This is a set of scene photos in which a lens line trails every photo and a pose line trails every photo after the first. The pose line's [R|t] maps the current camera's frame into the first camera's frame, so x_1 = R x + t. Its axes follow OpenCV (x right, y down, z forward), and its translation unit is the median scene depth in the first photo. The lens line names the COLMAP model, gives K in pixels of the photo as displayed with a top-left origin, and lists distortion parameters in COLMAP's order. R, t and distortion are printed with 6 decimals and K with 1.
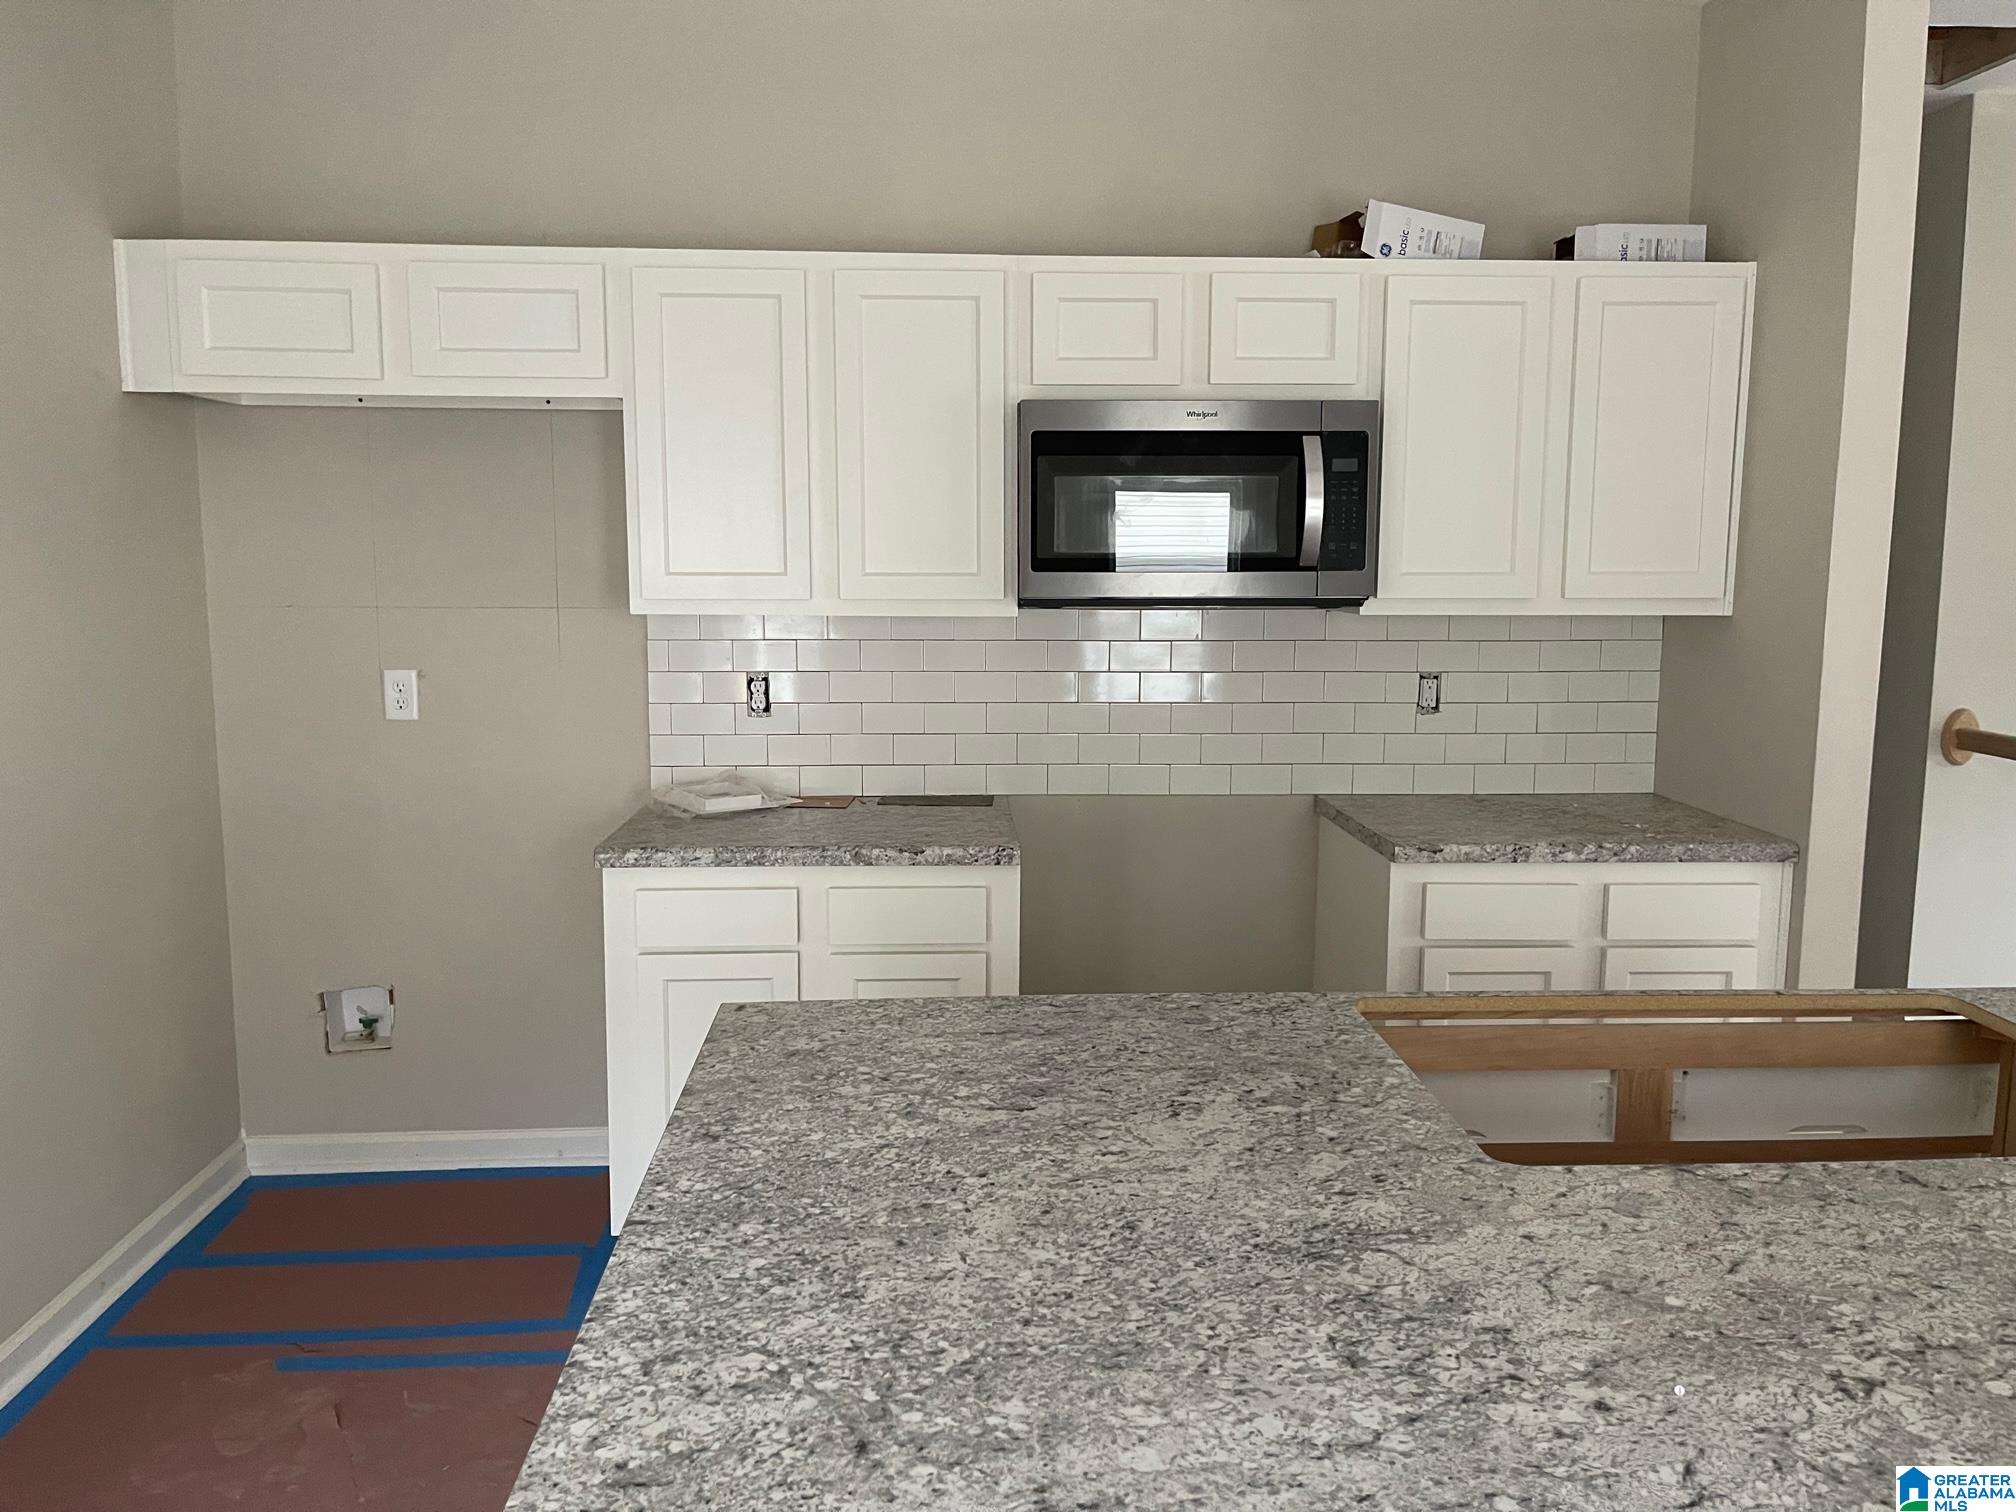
lens RADIAL K [[1508.8, 0, 1006.8], [0, 1508.8, 749.5], [0, 0, 1]] dist [0.039959, 0.001733]
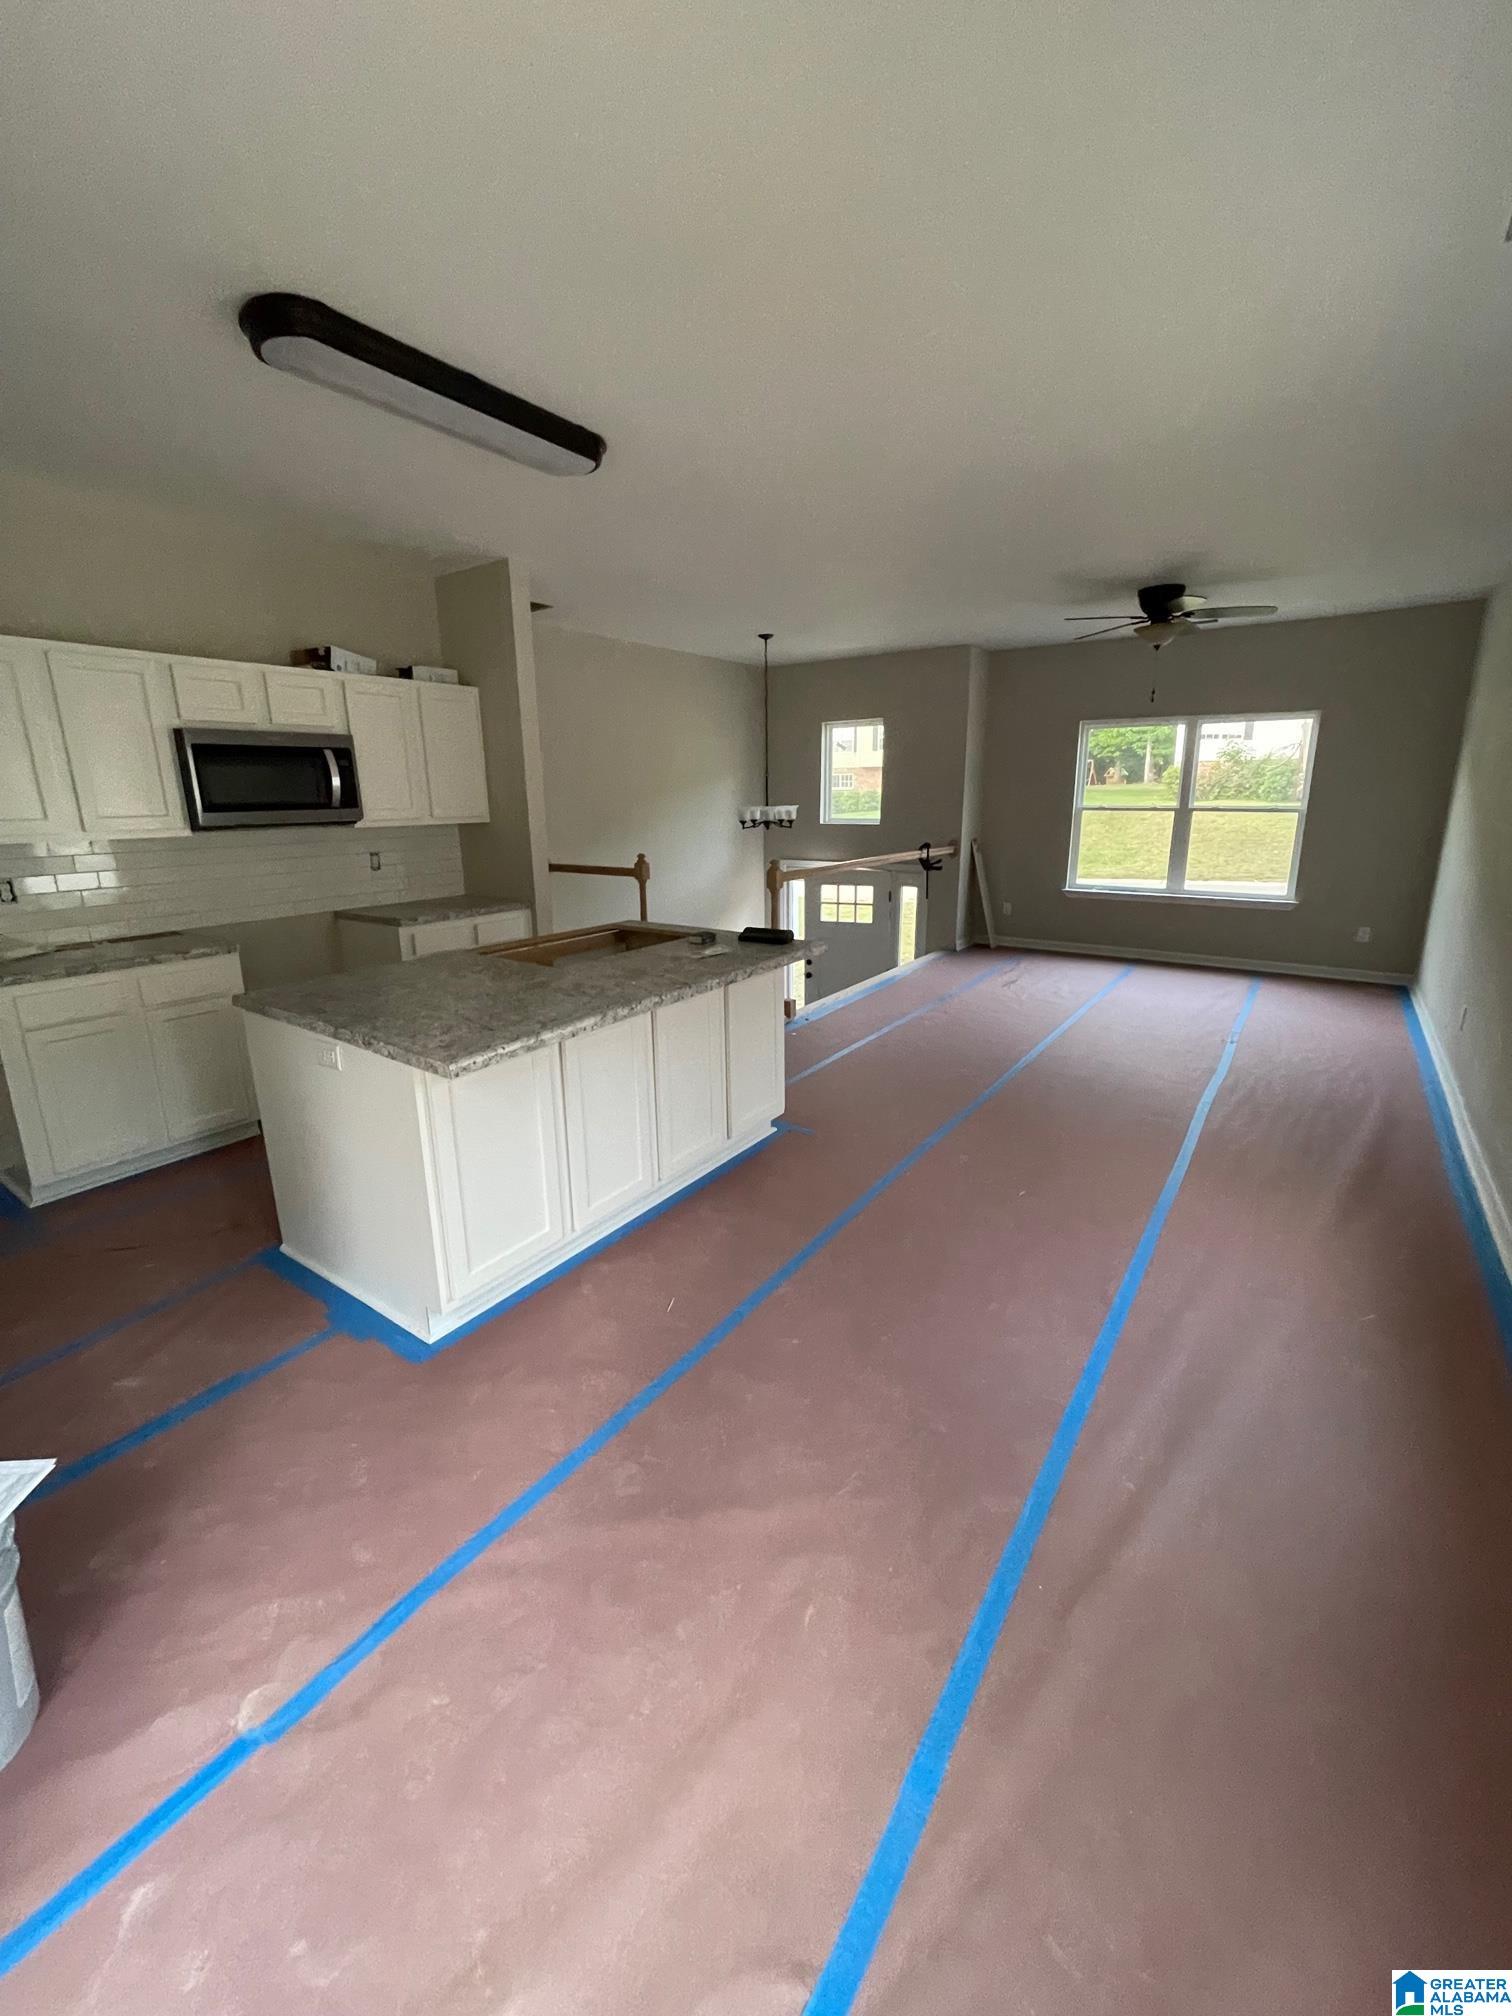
lens RADIAL K [[817.0, 0, 755.7], [0, 817.0, 1005.8], [0, 0, 1]] dist [-0.000976, -0.000029]
pose [[0.616321, -0.211746, 0.758493, -0.412144], [0.119657, 0.977169, 0.175564, 0.033277], [-0.778351, -0.017445, 0.627587, -0.287629]]
